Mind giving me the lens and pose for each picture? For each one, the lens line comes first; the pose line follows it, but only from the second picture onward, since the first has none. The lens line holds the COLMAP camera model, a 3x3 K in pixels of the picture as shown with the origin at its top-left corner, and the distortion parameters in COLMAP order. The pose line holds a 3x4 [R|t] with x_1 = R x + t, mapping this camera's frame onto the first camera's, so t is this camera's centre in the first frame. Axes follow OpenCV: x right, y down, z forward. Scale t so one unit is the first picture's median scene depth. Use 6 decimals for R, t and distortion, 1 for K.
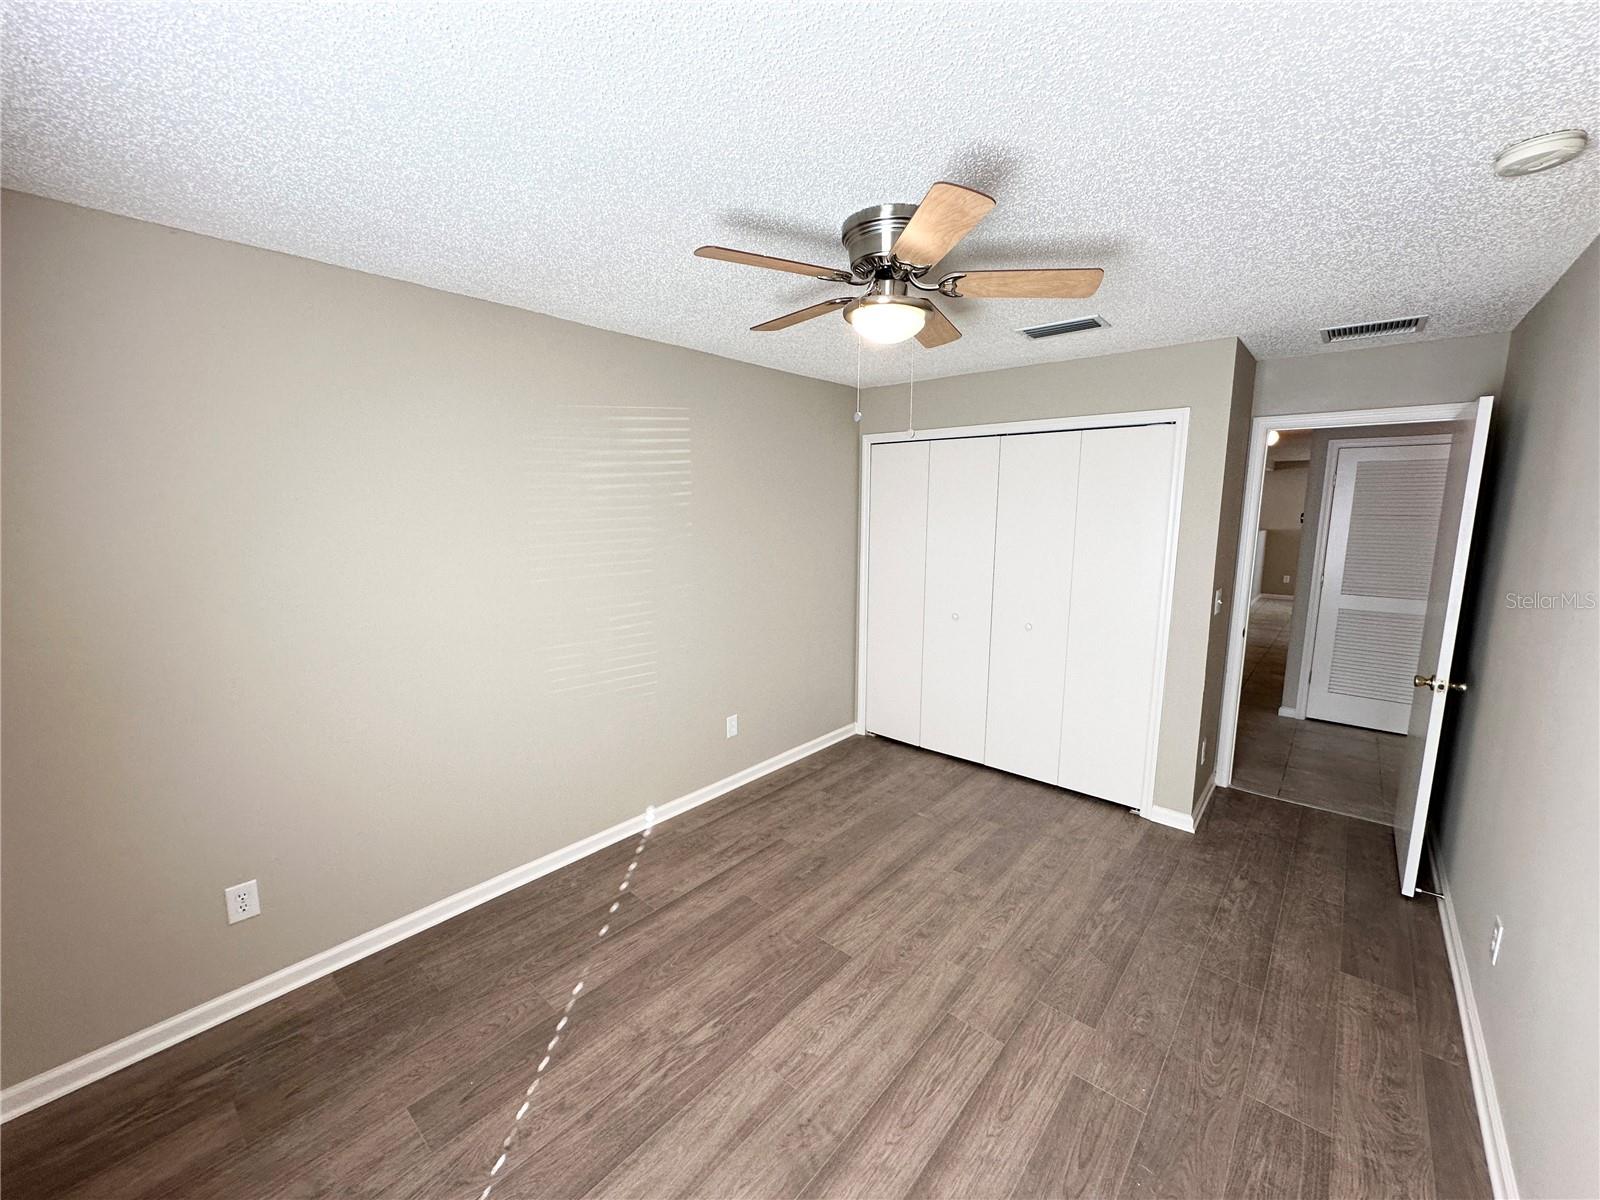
lens RADIAL K [[636.0, 0, 799.8], [0, 636.0, 600.8], [0, 0, 1]] dist [-0.001377, 0.000612]
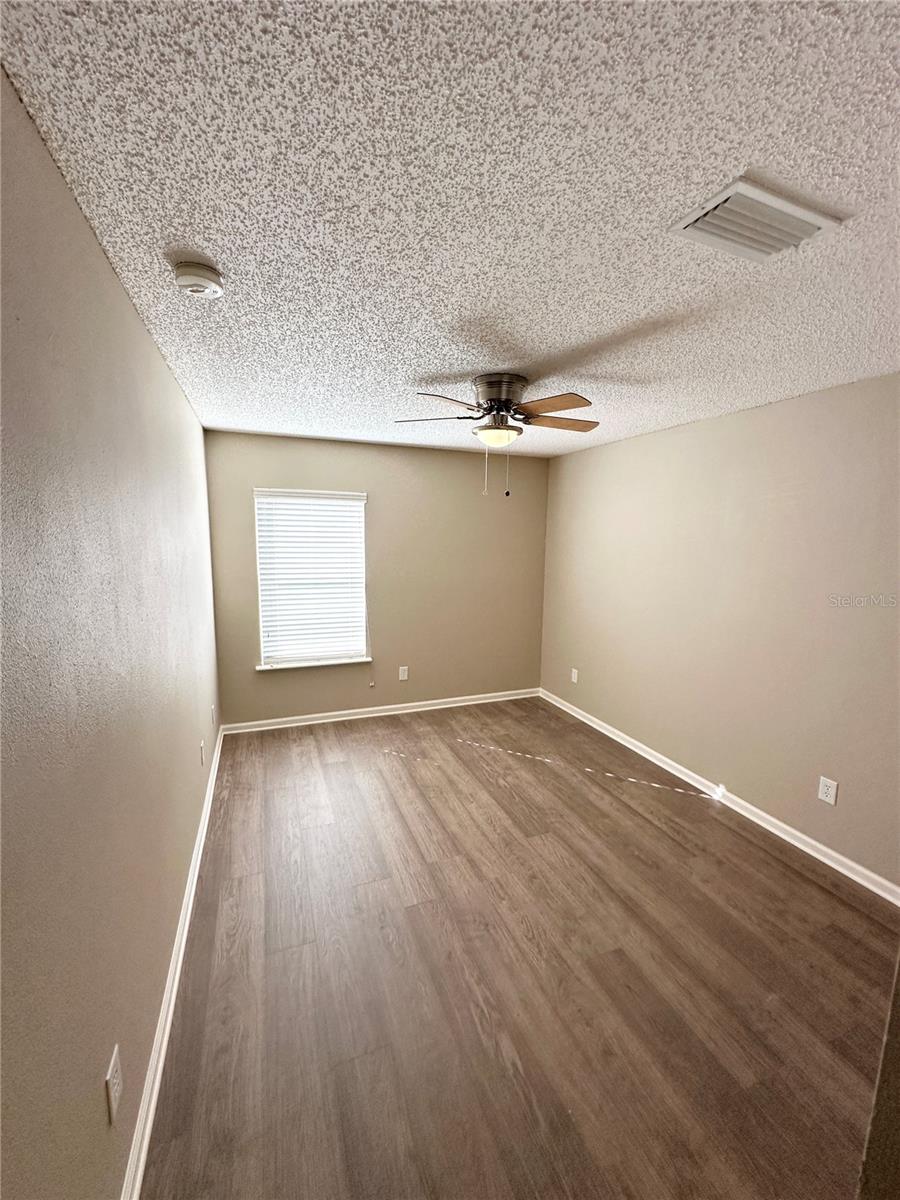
lens RADIAL K [[477.0, 0, 450.0], [0, 477.0, 600.0], [0, 0, 1]] dist [-0.001377, 0.000612]
pose [[-0.462606, 0.110777, -0.879616, 1.016949], [-0.150058, 0.968064, 0.200834, -0.170211], [0.873772, 0.224900, -0.431210, 1.112842]]
